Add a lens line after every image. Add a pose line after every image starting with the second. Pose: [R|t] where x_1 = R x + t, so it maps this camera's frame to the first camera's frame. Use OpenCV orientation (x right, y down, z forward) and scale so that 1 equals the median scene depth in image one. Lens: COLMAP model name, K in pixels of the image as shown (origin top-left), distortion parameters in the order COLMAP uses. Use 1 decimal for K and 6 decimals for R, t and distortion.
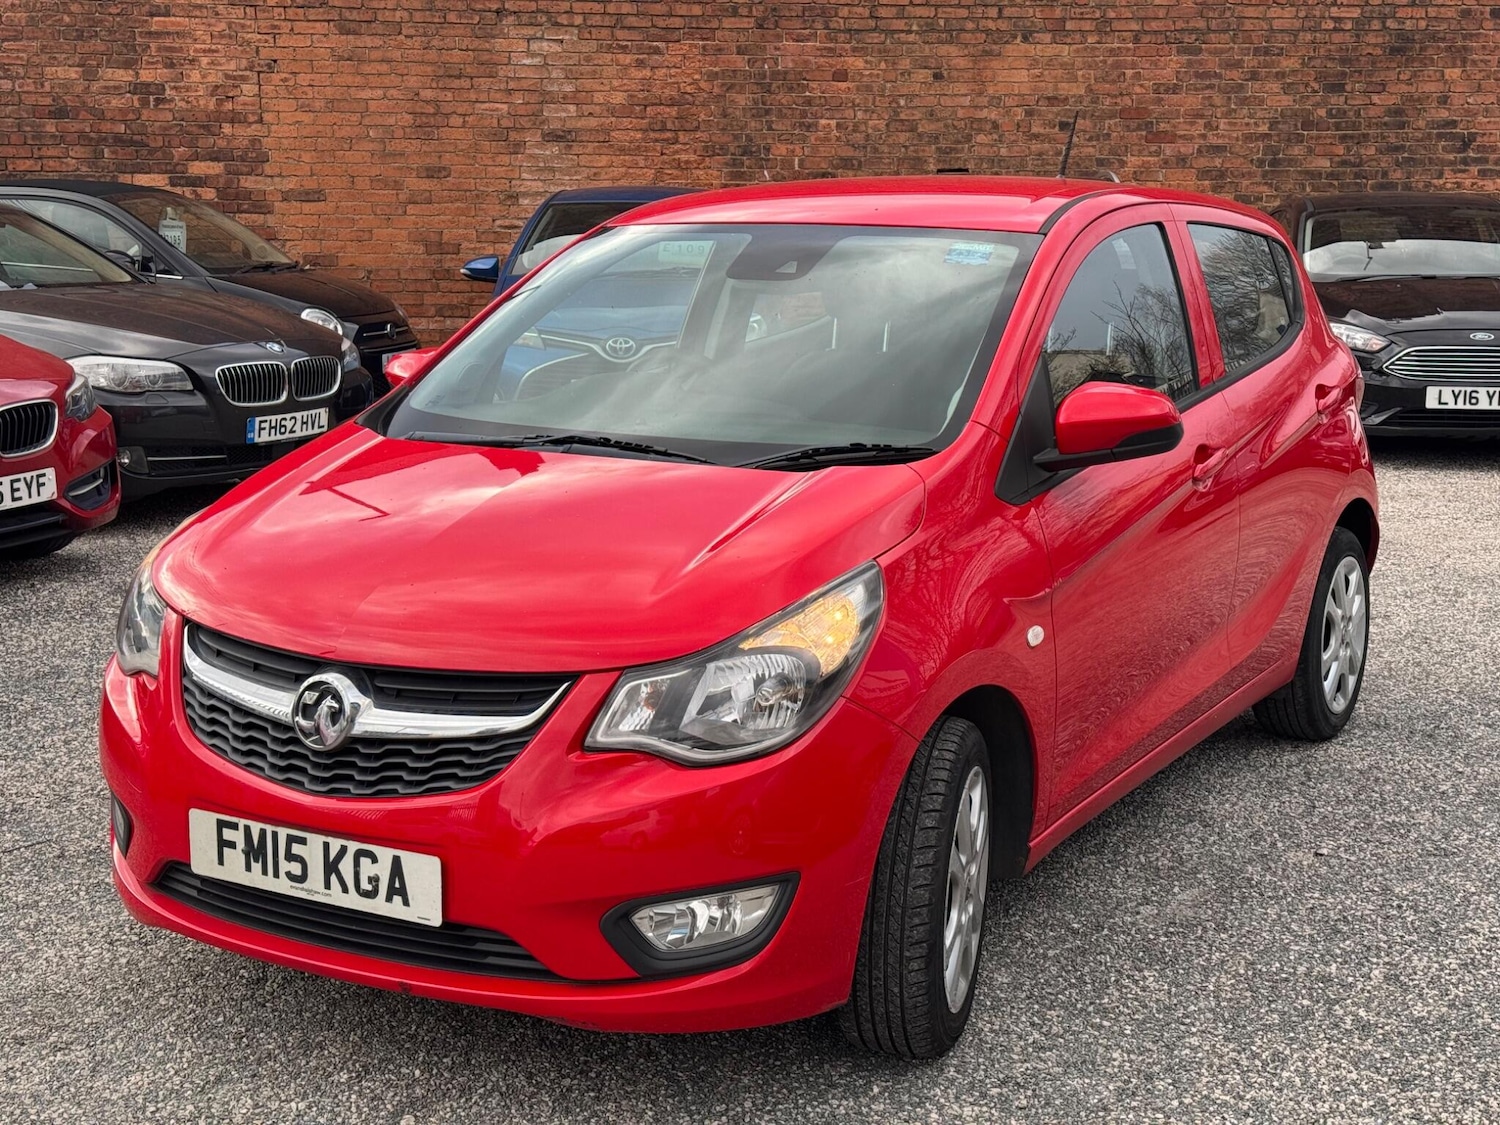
lens RADIAL K [[2028.9, 0, 750.0], [0, 2028.9, 562.5], [0, 0, 1]] dist [0.254178, -0.653818]
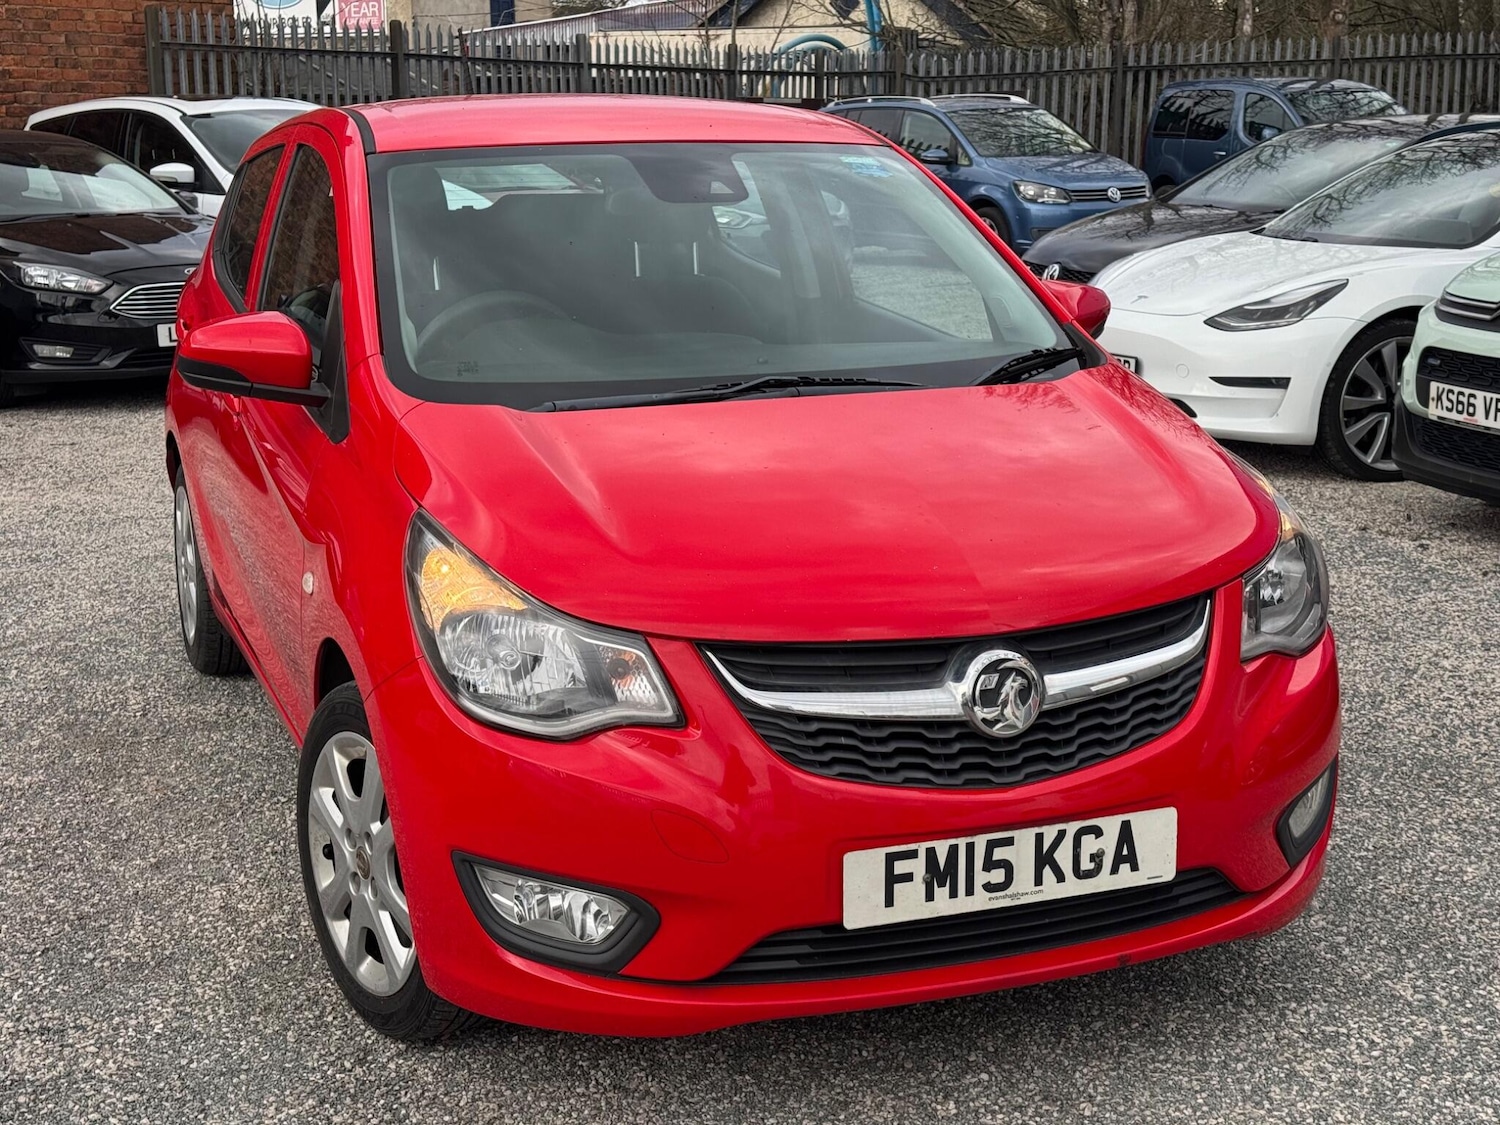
lens RADIAL K [[2083.4, 0, 718.7], [0, 2083.4, 570.5], [0, 0, 1]] dist [0.190570, -0.356409]
pose [[0.627694, -0.173720, 0.758829, -0.897814], [0.155425, 0.983123, 0.096502, -0.079514], [-0.762787, 0.057368, 0.644101, 0.478606]]
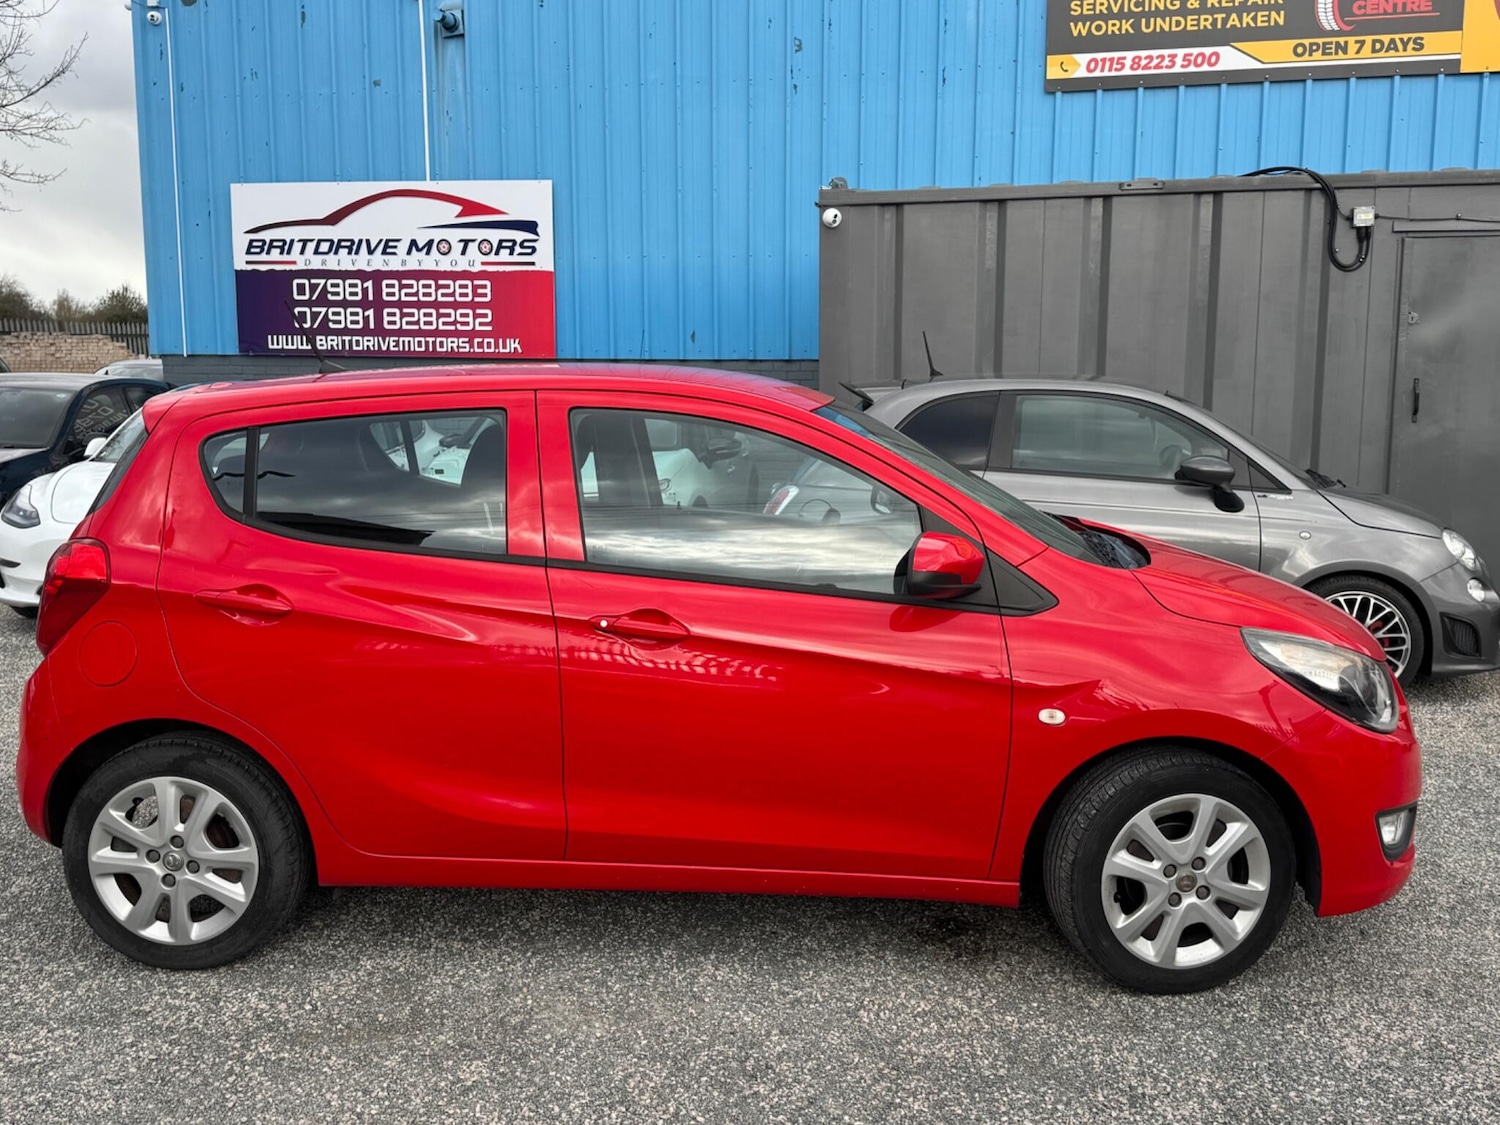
lens RADIAL K [[1421.7, 0, 785.3], [0, 1421.7, 562.1], [0, 0, 1]] dist [0.111912, -0.311485]
pose [[-0.483131, -0.126362, 0.866382, -0.977492], [0.154793, 0.961616, 0.226571, -0.351876], [-0.861756, 0.243573, -0.445026, 1.850667]]
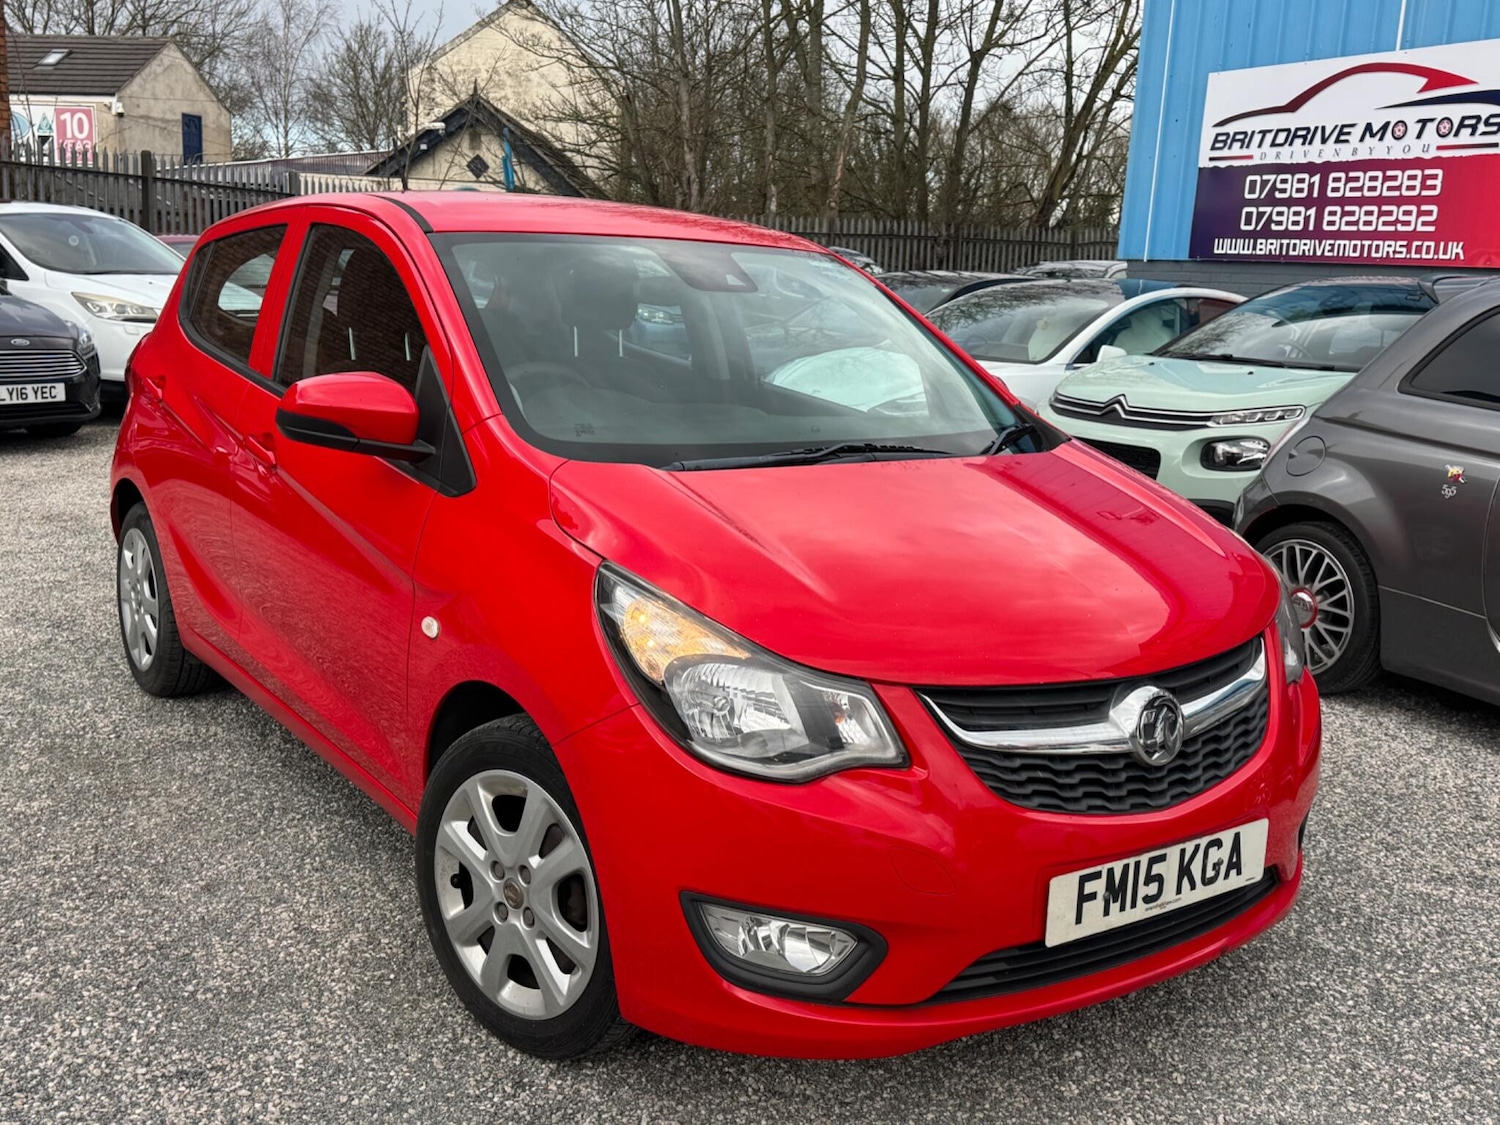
lens RADIAL K [[1481.5, 0, 745.4], [0, 1481.5, 570.2], [0, 0, 1]] dist [0.165290, -0.336988]
pose [[0.405156, -0.167811, 0.898715, -0.873586], [0.127418, 0.983781, 0.126253, -0.112238], [-0.905325, 0.063361, 0.419967, 0.815234]]
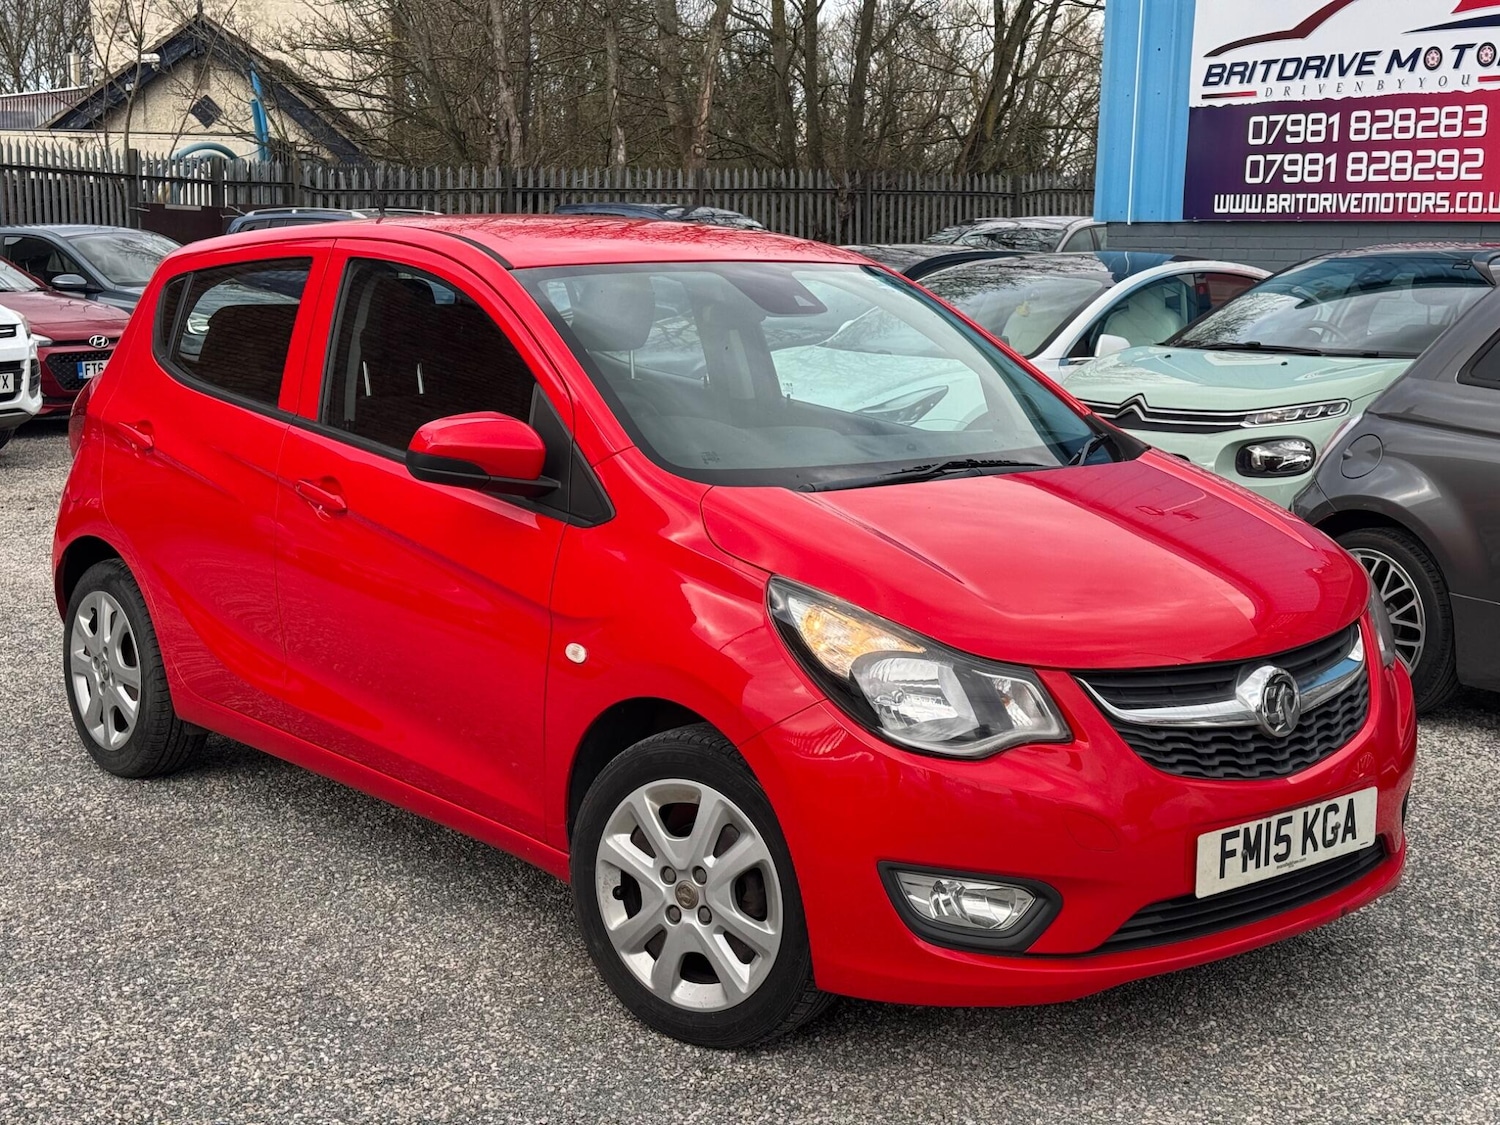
lens RADIAL K [[2096.0, 0, 718.5], [0, 2096.0, 576.2], [0, 0, 1]] dist [0.192265, -0.350568]
pose [[0.327147, -0.153215, 0.932470, -1.277241], [0.165213, 0.980844, 0.103200, -0.151224], [-0.930419, 0.120295, 0.346194, 0.821024]]
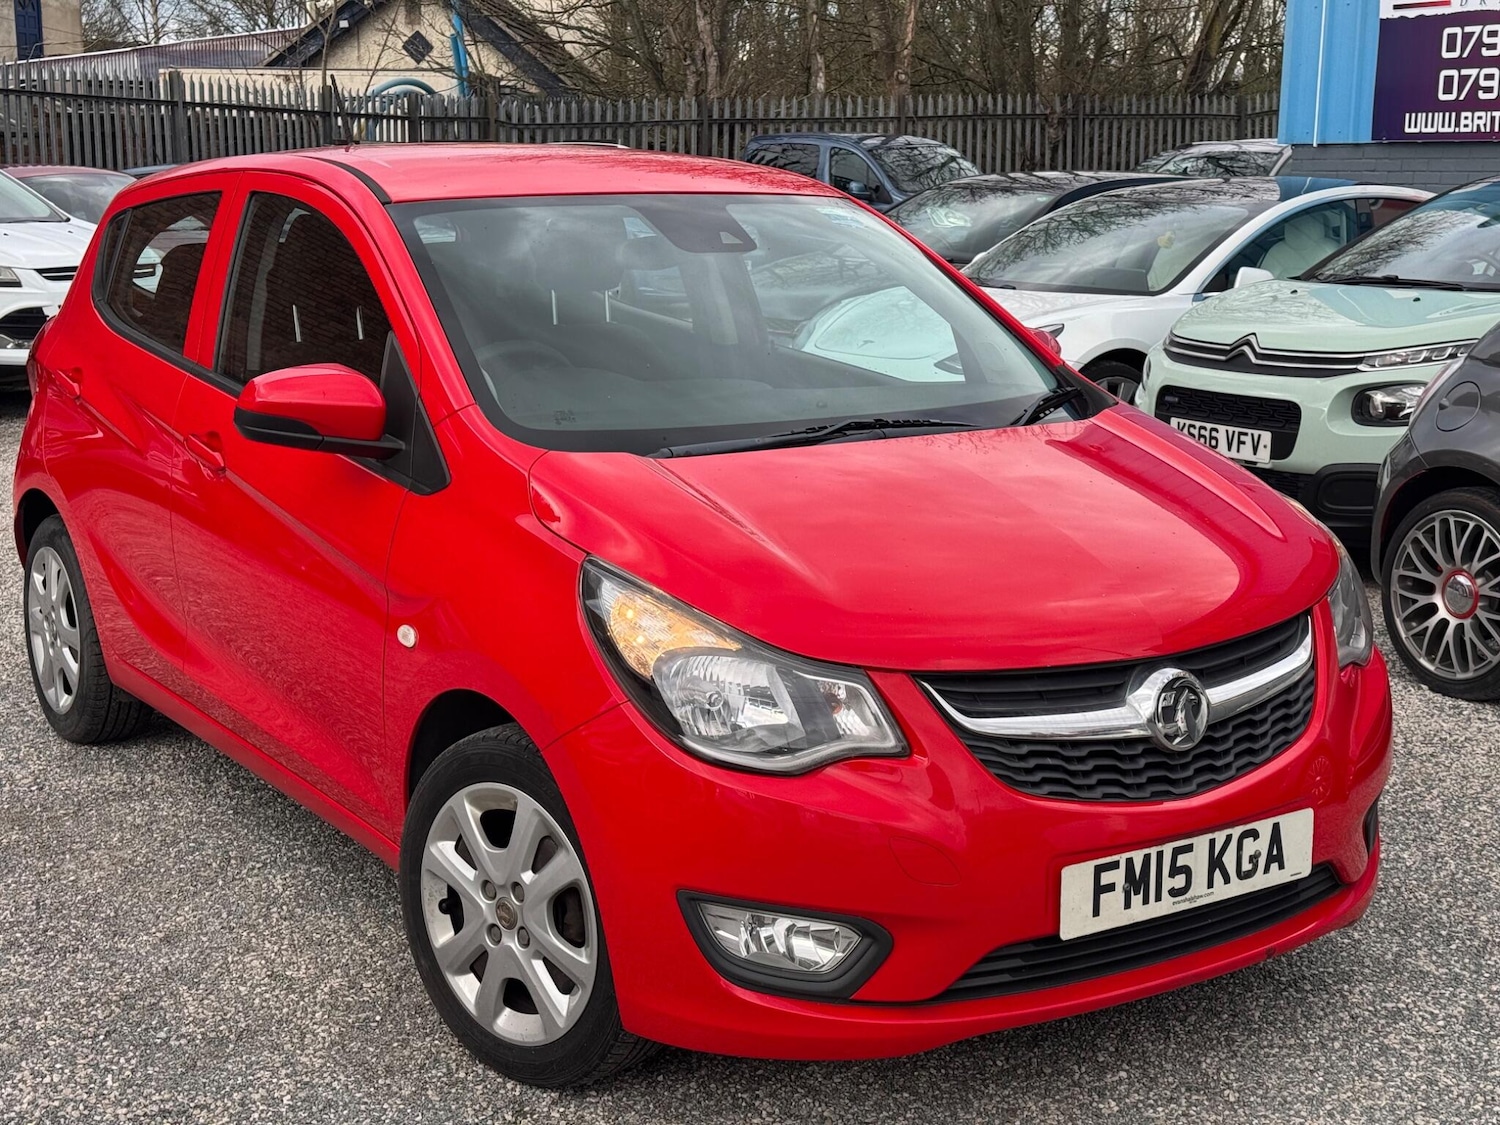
lens RADIAL K [[2090.1, 0, 725.8], [0, 2090.1, 570.4], [0, 0, 1]] dist [0.203447, -0.408760]
pose [[0.434182, -0.175584, 0.883547, -1.072420], [0.167037, 0.979503, 0.112570, -0.125477], [-0.885203, 0.098709, 0.454612, 0.690125]]
